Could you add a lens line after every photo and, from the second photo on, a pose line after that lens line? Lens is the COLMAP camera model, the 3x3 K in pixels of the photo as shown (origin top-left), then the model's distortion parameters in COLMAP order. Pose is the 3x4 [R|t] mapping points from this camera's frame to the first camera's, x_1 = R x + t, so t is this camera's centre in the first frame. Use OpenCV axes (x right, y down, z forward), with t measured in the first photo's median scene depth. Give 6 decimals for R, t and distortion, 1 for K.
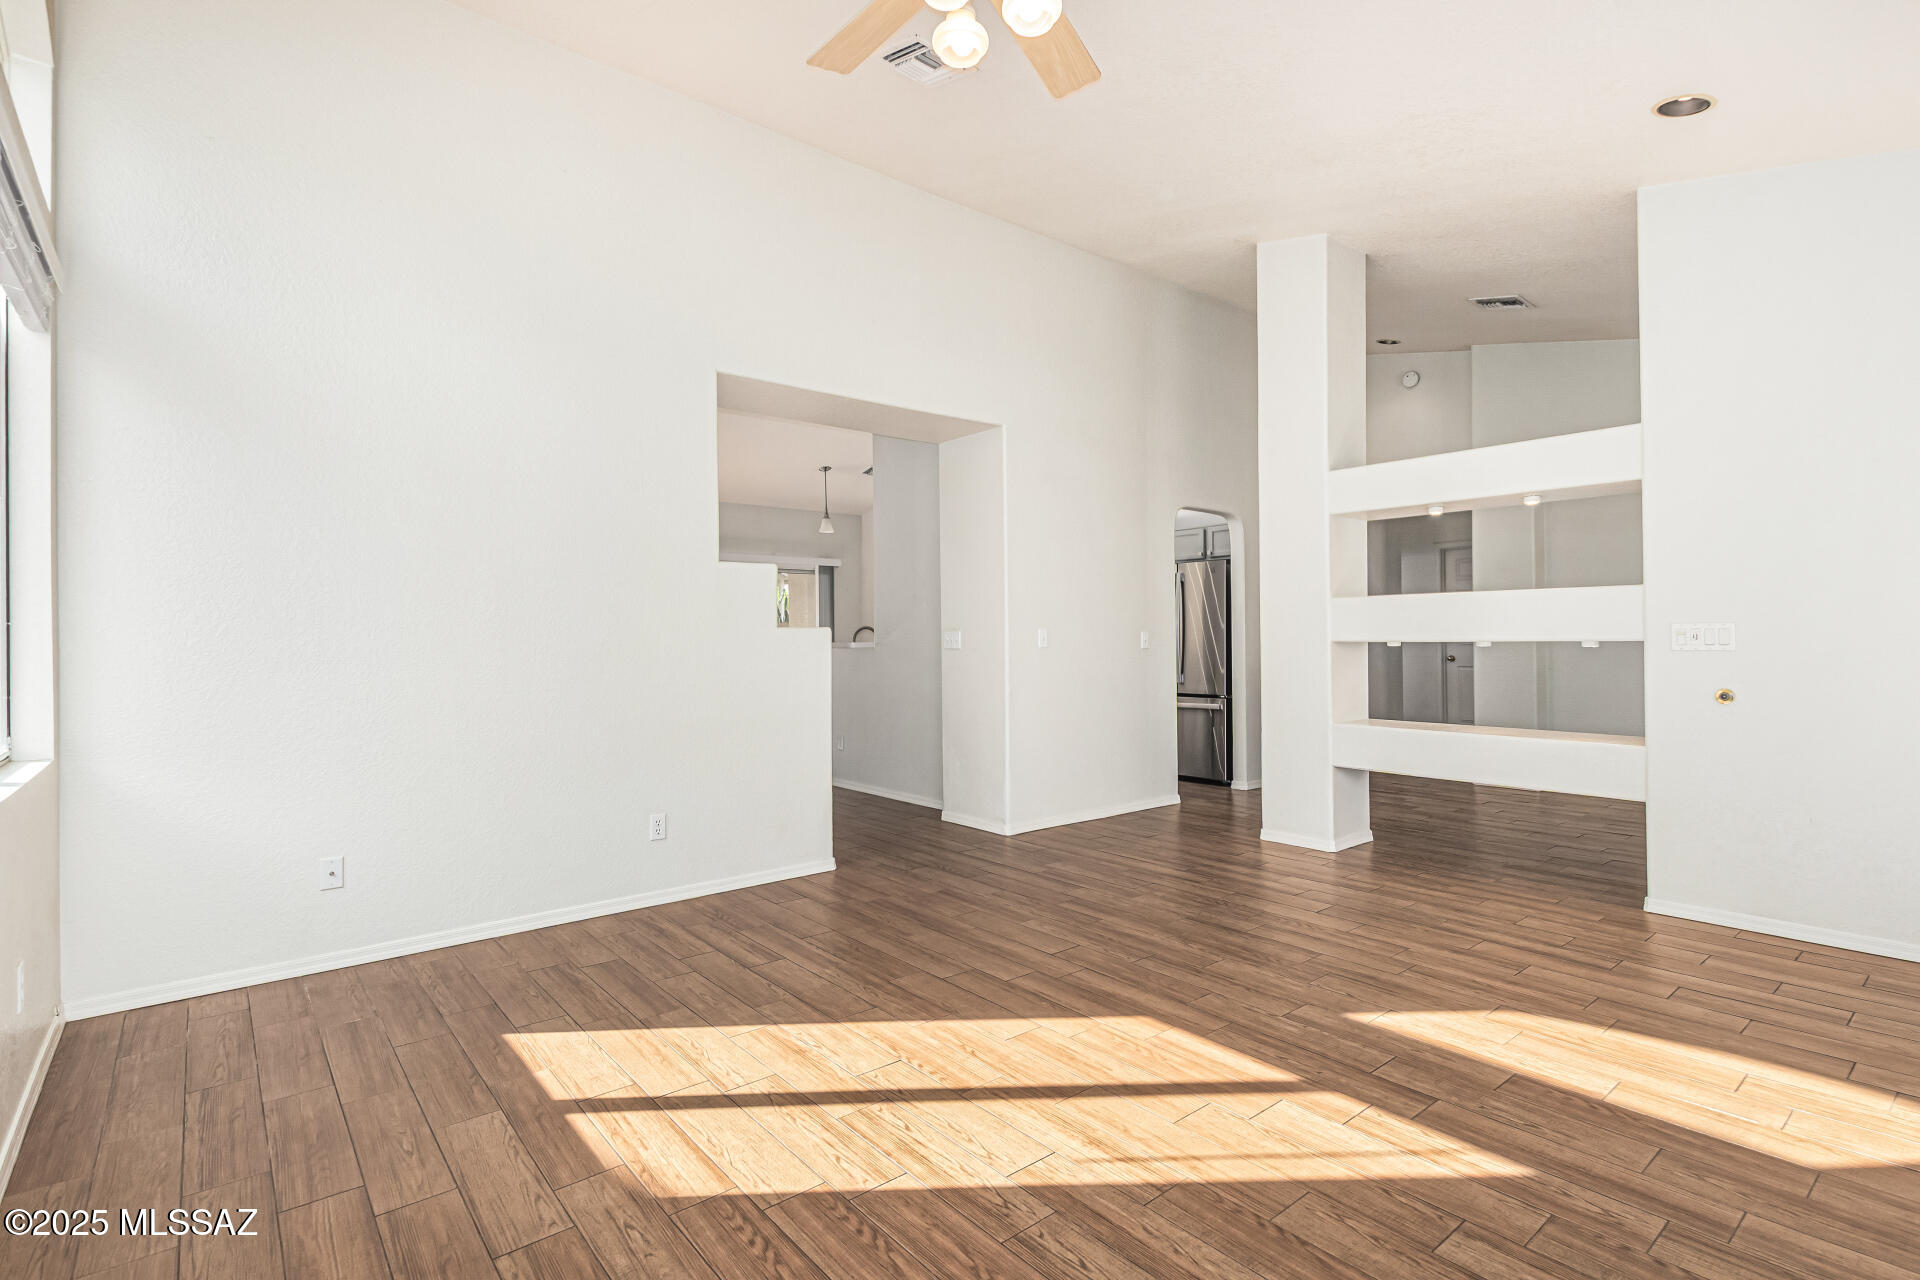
lens RADIAL K [[915.6, 0, 983.4], [0, 915.6, 640.6], [0, 0, 1]] dist [0.014774, -0.006219]
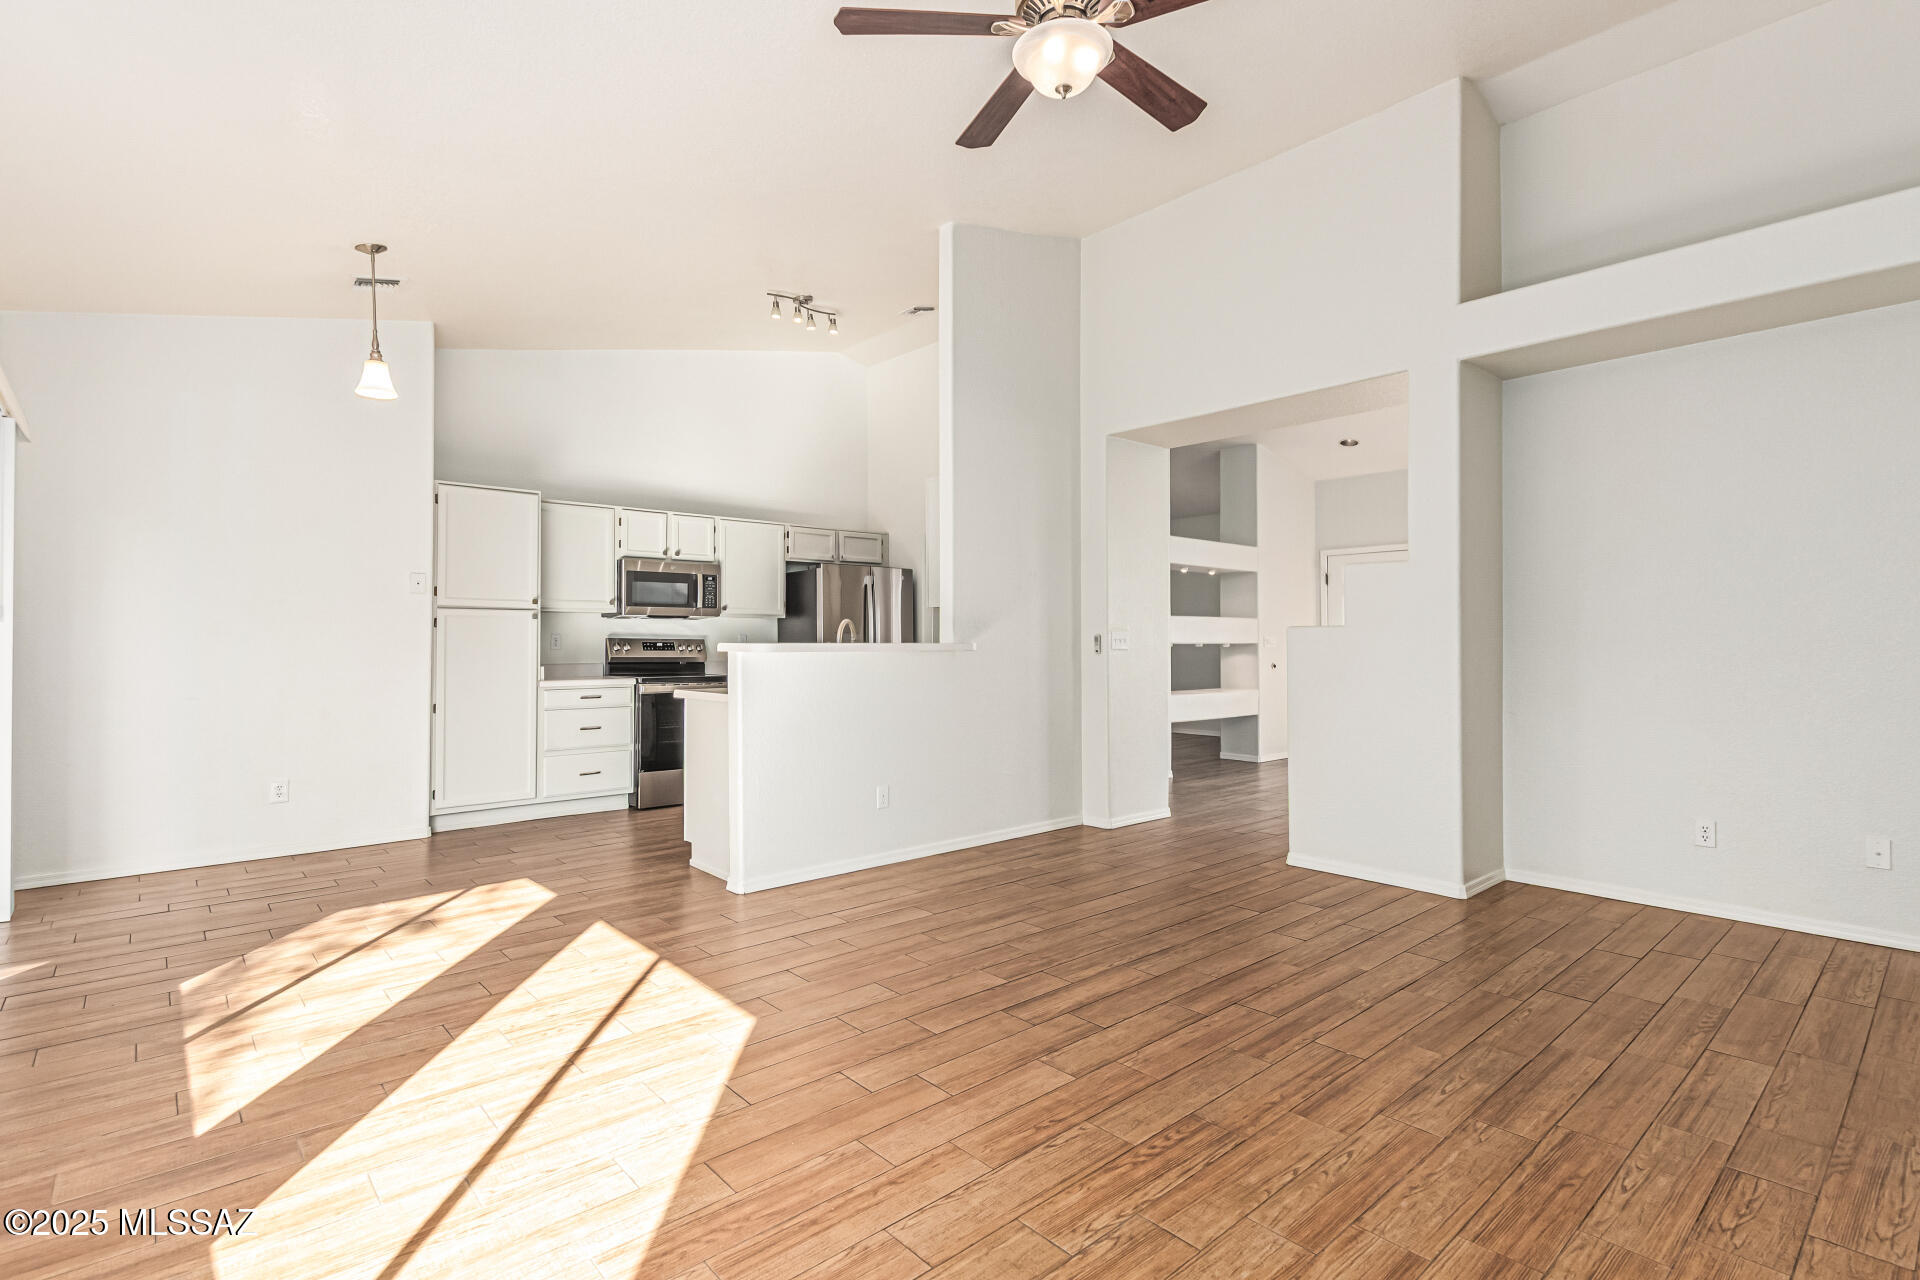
lens RADIAL K [[915.6, 0, 967.4], [0, 915.6, 628.3], [0, 0, 1]] dist [0.014774, -0.006219]
pose [[-0.032284, 0.023400, 0.999205, -1.767782], [0.003347, 0.999723, -0.023304, 0.015668], [-0.999473, 0.002592, -0.032353, 2.082208]]
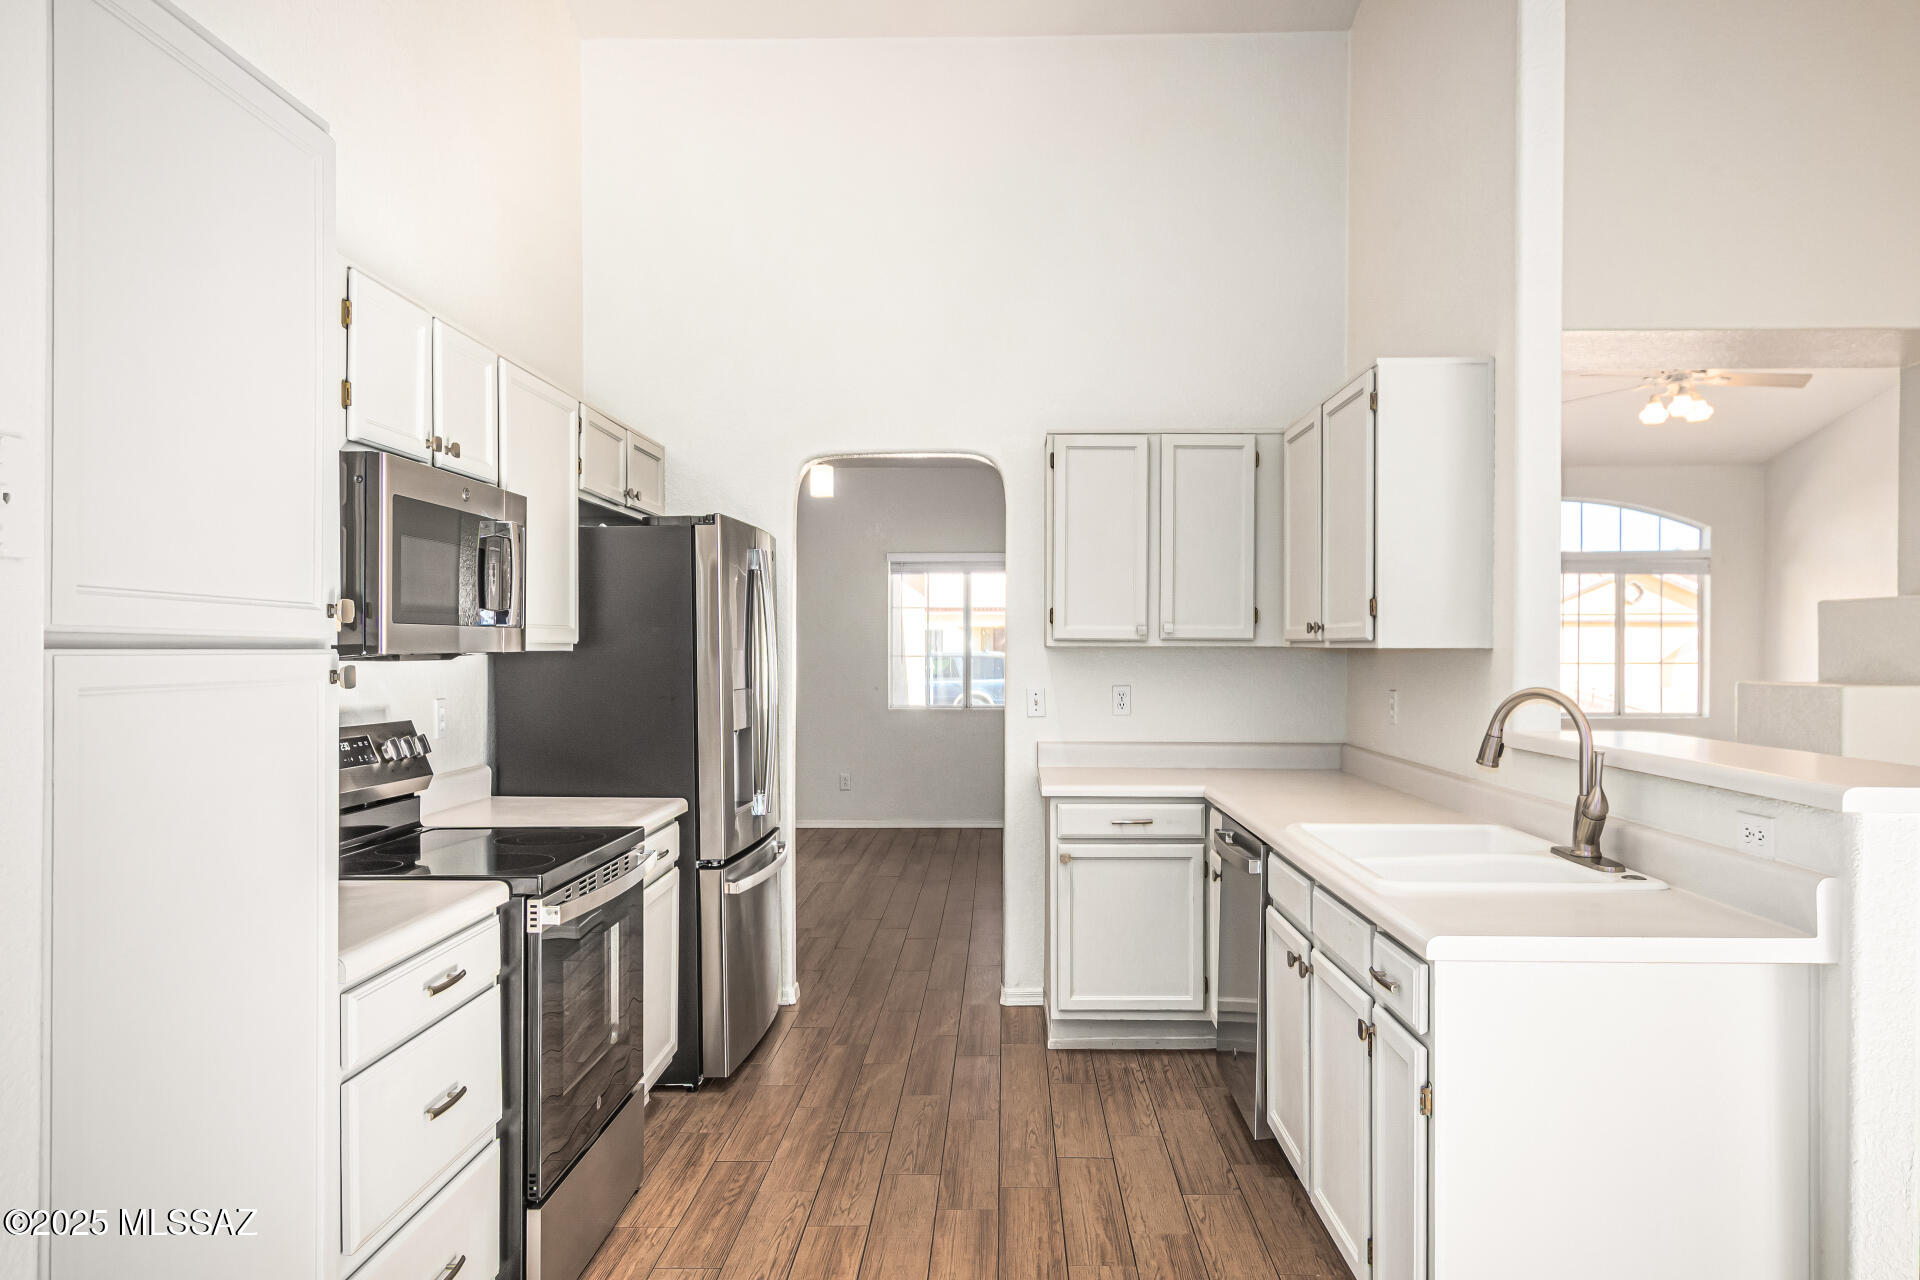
lens RADIAL K [[1295.8, 0, 963.9], [0, 1295.8, 647.8], [0, 0, 1]] dist [0.004560, 0.003925]
pose [[-0.751078, 0.005406, 0.660192, -0.558395], [0.005031, 0.999984, -0.002465, -0.061133], [-0.660195, 0.001470, -0.751093, 3.095026]]
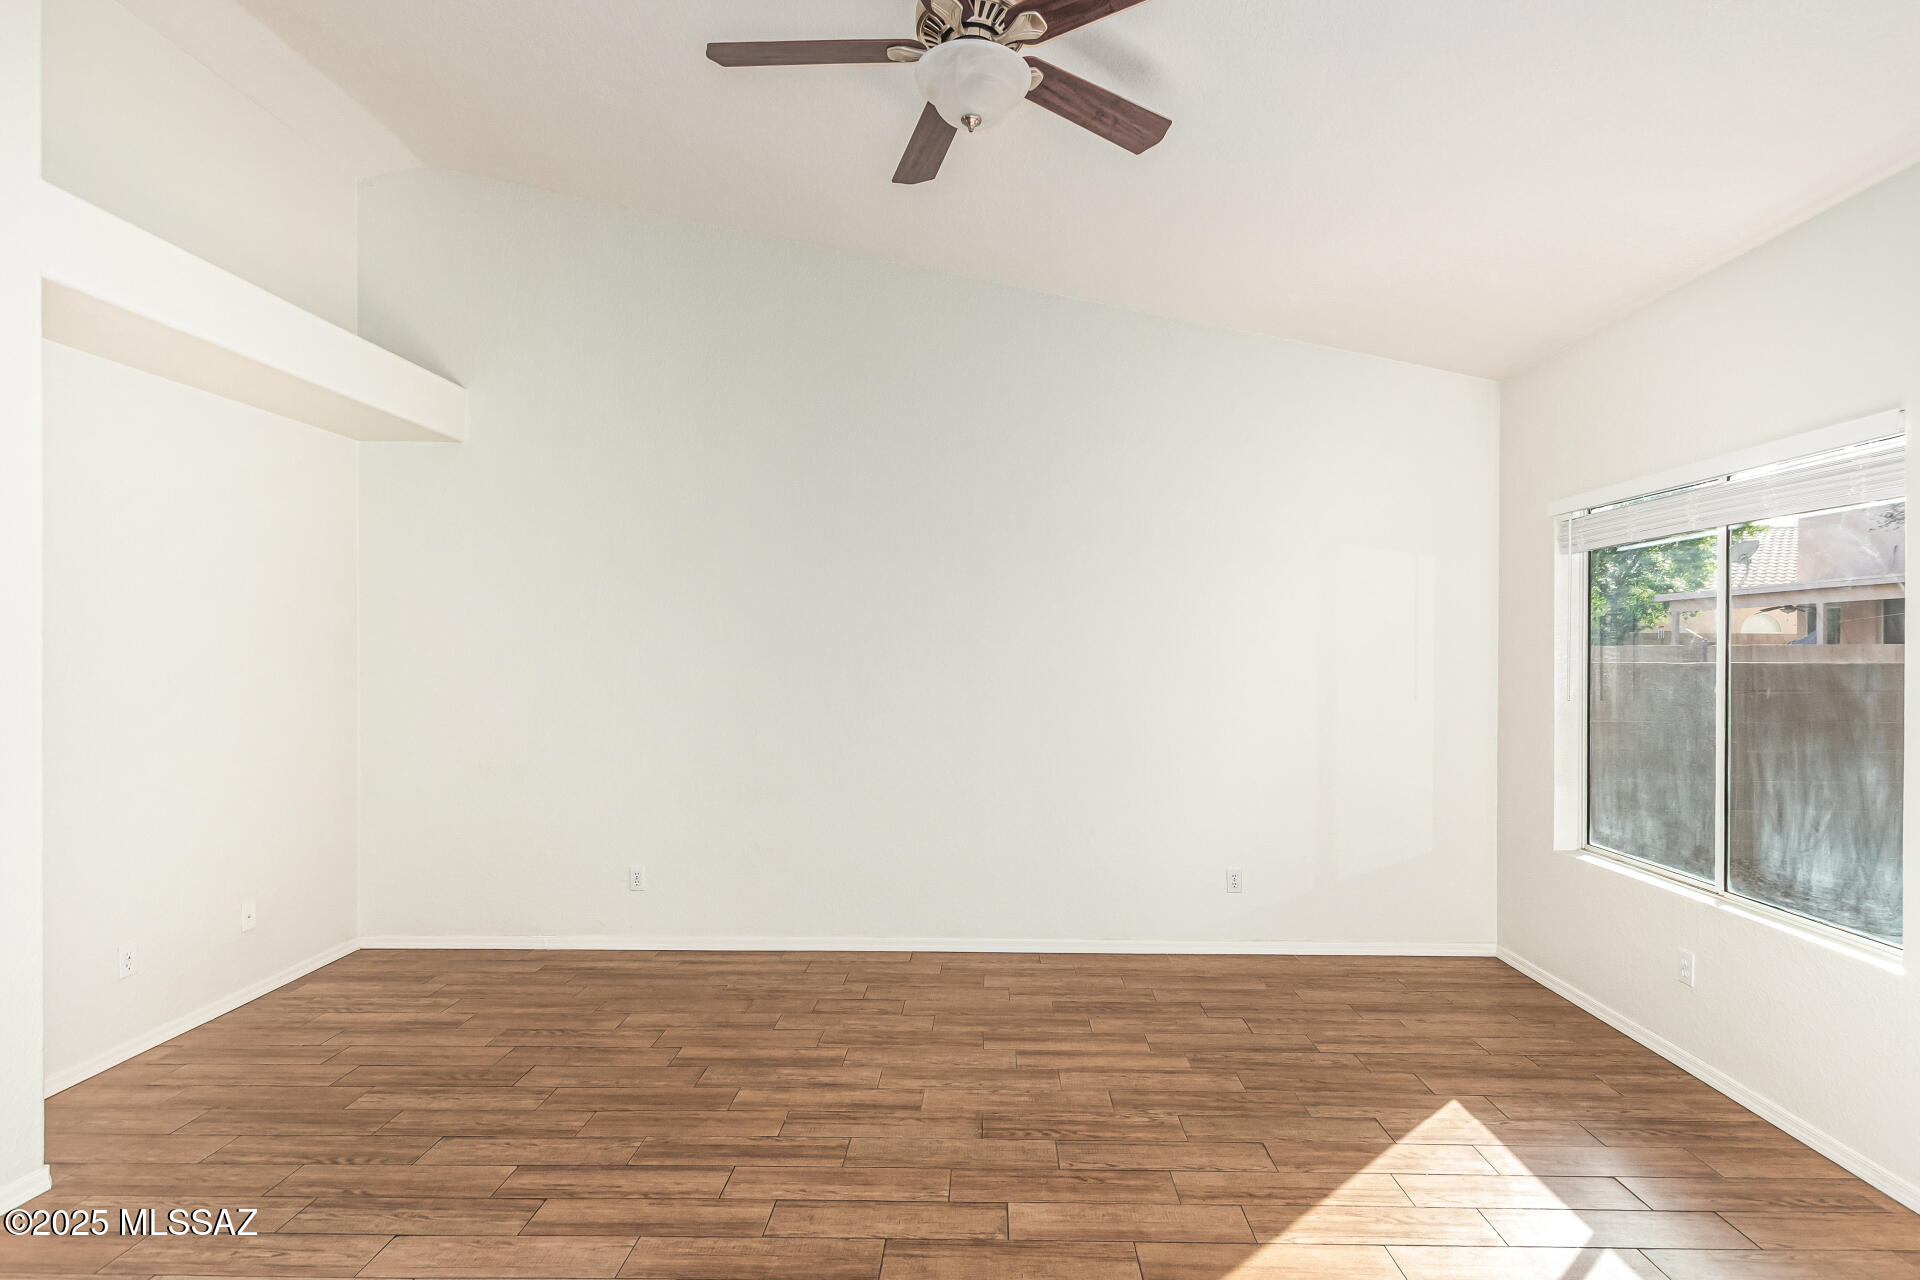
lens RADIAL K [[915.6, 0, 983.5], [0, 915.6, 642.4], [0, 0, 1]] dist [0.014774, -0.006219]
pose [[-0.653252, 0.004288, -0.757129, -0.482887], [0.002644, 0.999991, 0.003382, -0.083463], [0.757136, 0.000207, -0.653257, 2.426479]]
